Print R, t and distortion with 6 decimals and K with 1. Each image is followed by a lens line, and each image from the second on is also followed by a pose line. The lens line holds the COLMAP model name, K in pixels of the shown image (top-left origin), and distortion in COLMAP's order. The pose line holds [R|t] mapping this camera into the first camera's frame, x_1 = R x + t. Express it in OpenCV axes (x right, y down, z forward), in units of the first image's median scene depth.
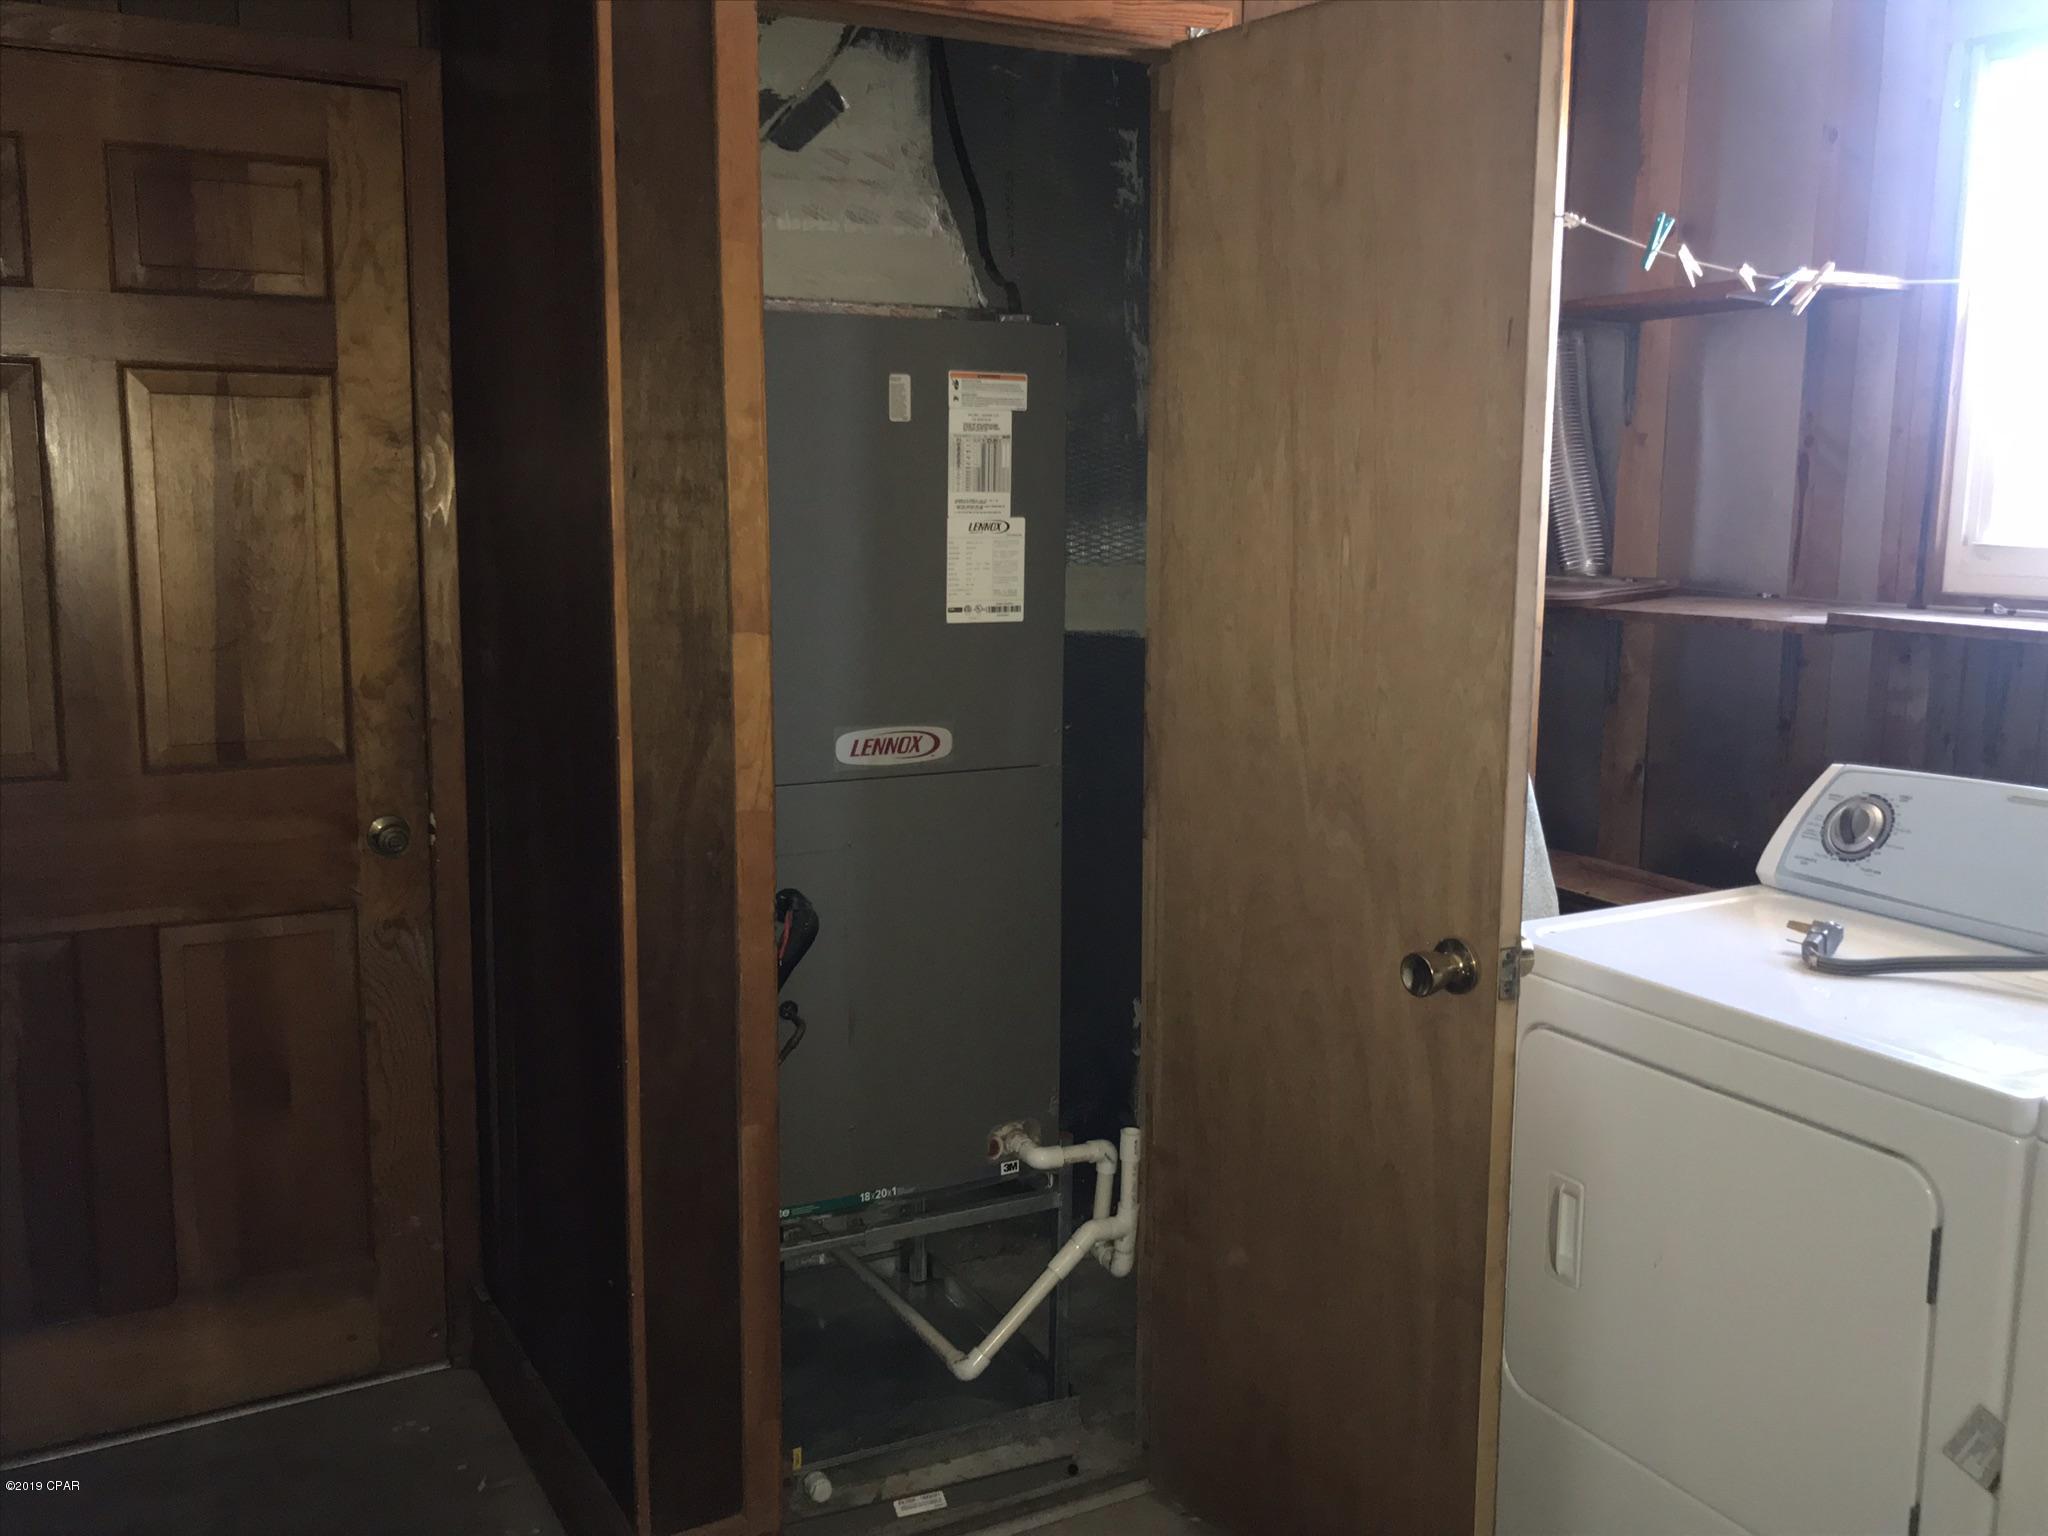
lens RADIAL K [[1809.6, 0, 1023.5], [0, 1809.6, 754.6], [0, 0, 1]] dist [0.043961, -0.123938]
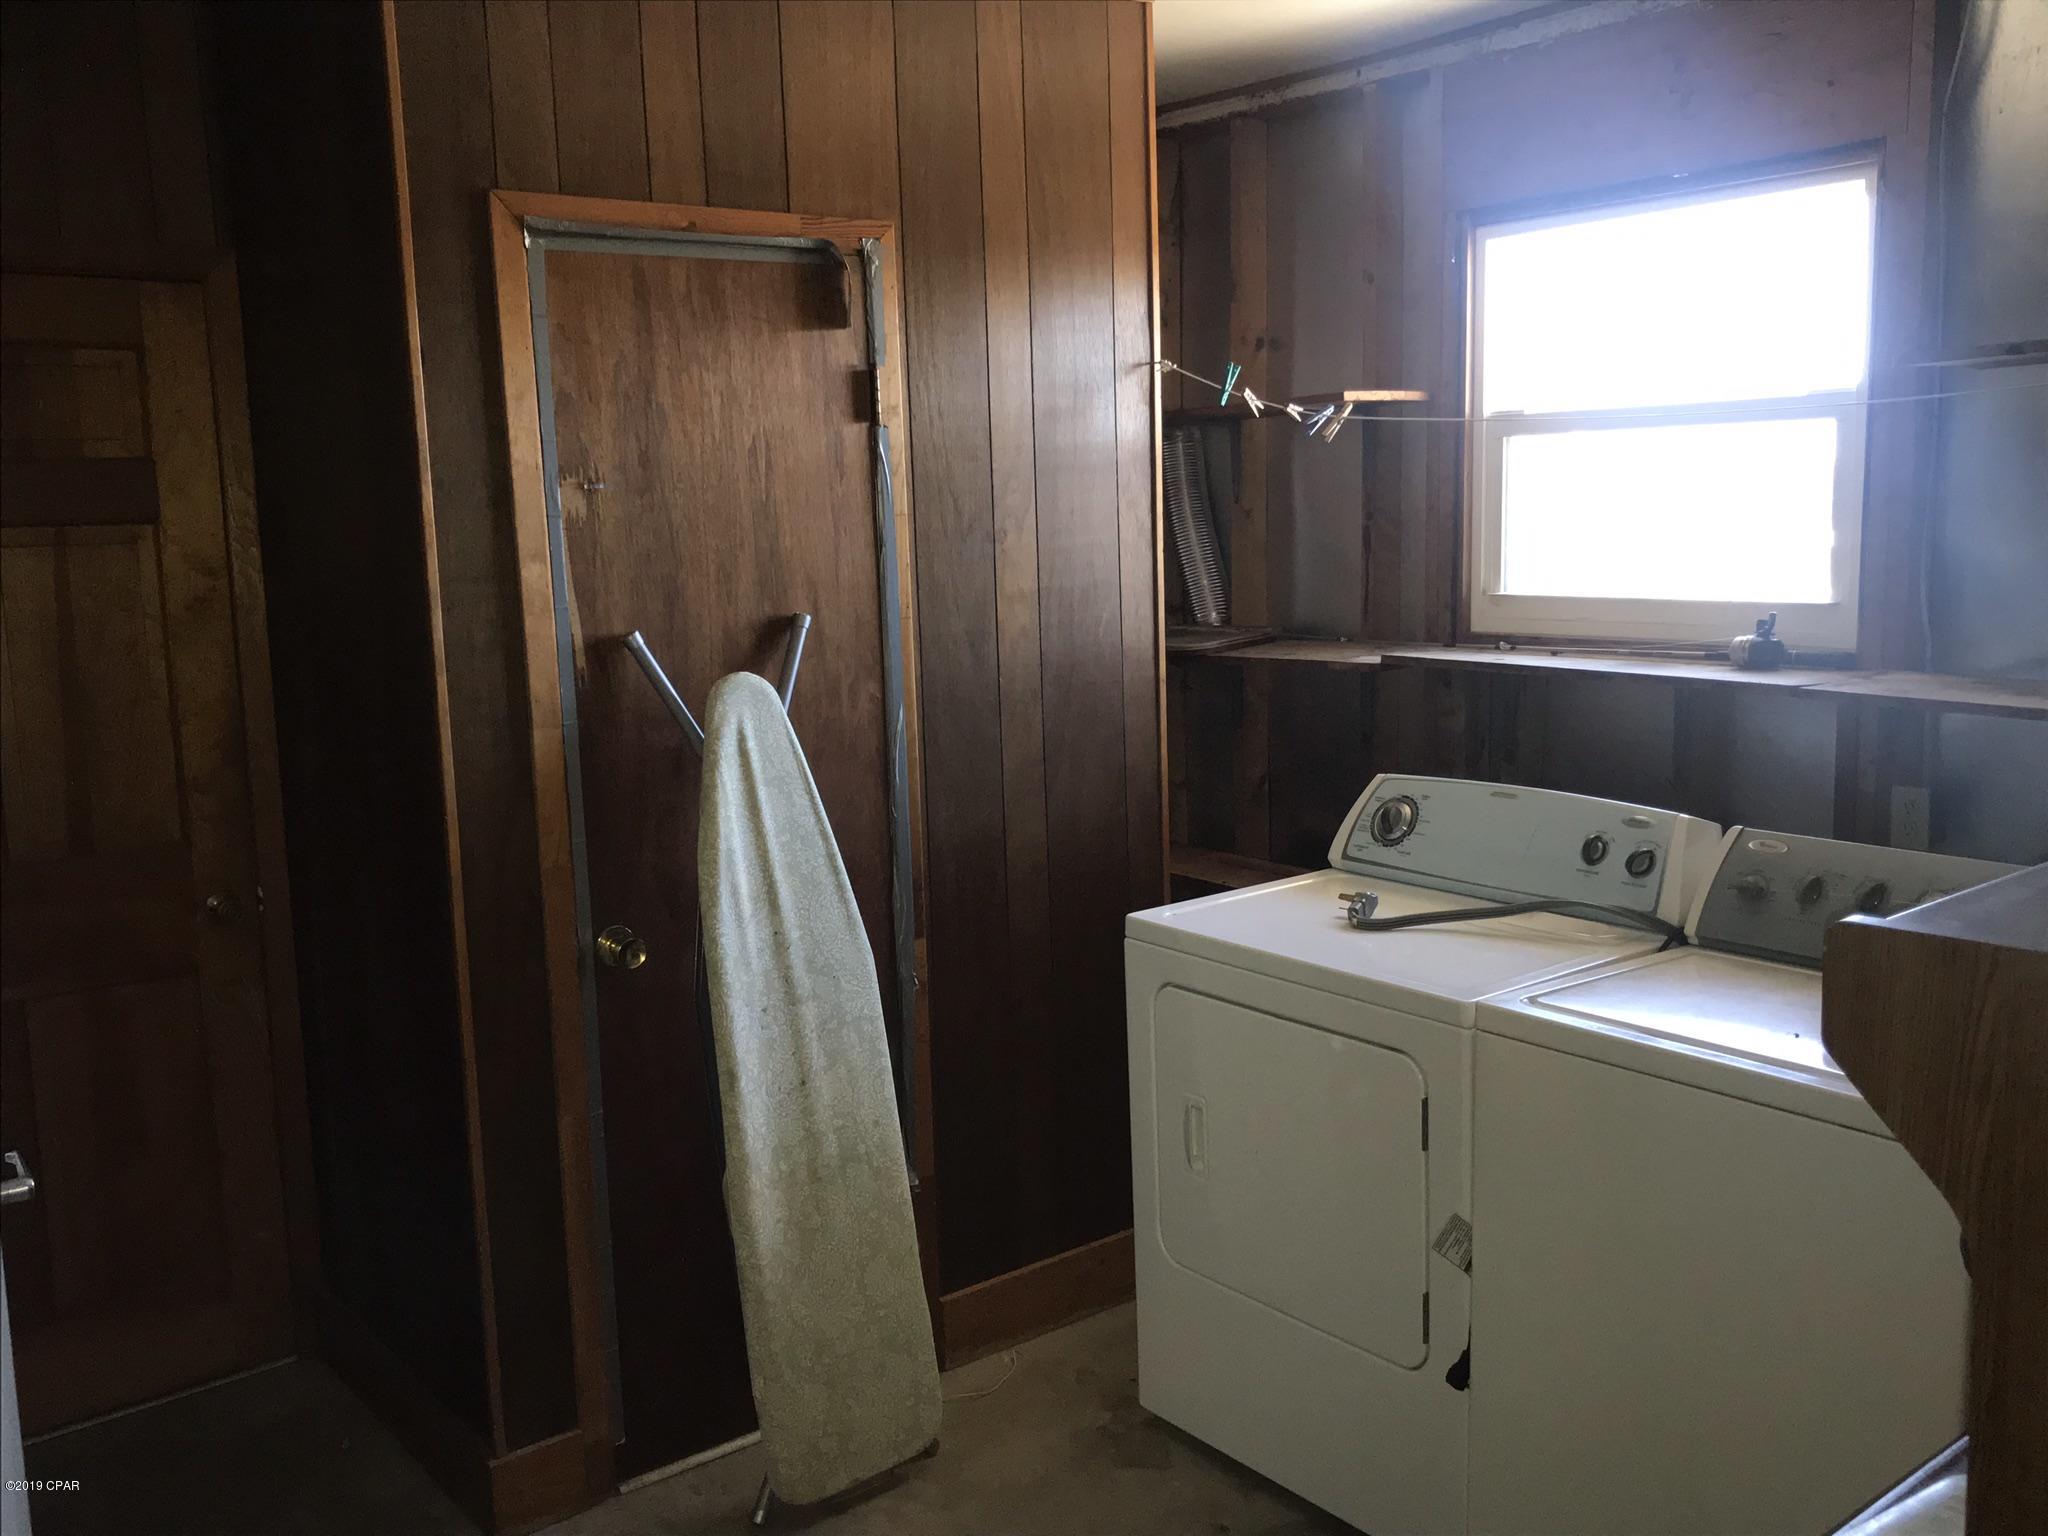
lens RADIAL K [[1809.6, 0, 1023.5], [0, 1809.6, 754.6], [0, 0, 1]] dist [0.043961, -0.123938]
pose [[0.986462, -0.061577, 0.151988, -0.012893], [0.062954, 0.998007, -0.004261, -0.019191], [-0.151423, 0.013772, 0.988373, -0.269175]]
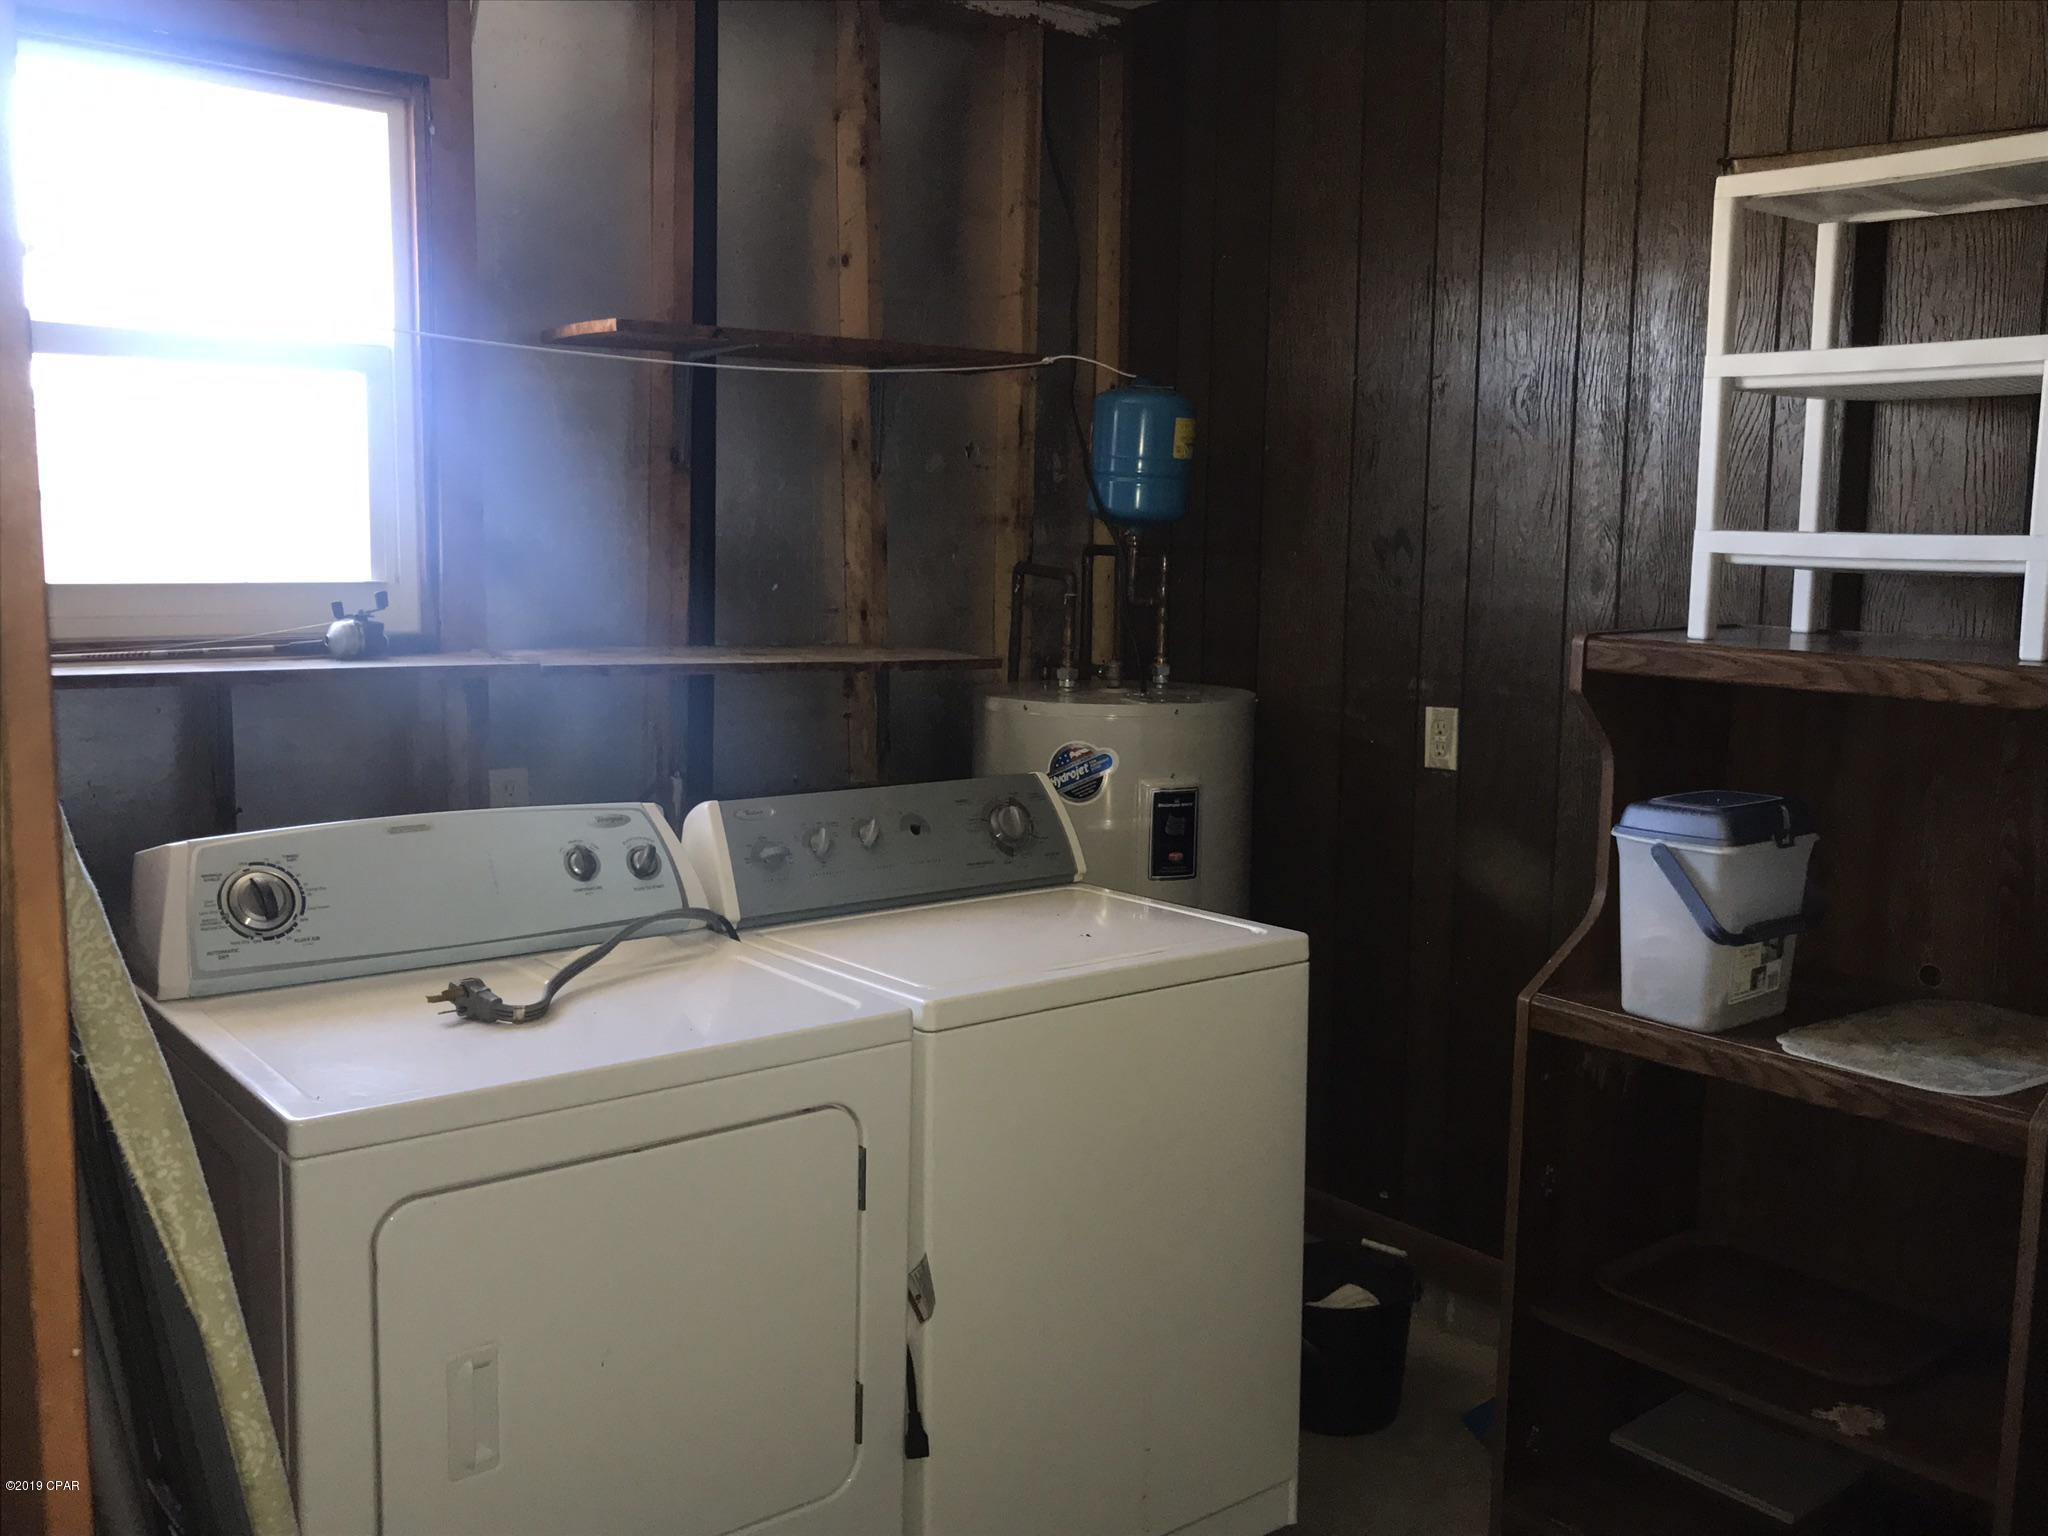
lens RADIAL K [[1809.6, 0, 1023.5], [0, 1809.6, 754.6], [0, 0, 1]] dist [0.043961, -0.123938]
pose [[-0.192934, -0.137028, 0.971596, -0.456591], [0.119427, 0.979559, 0.161866, -0.124645], [-0.973917, 0.147265, -0.172625, 0.721046]]
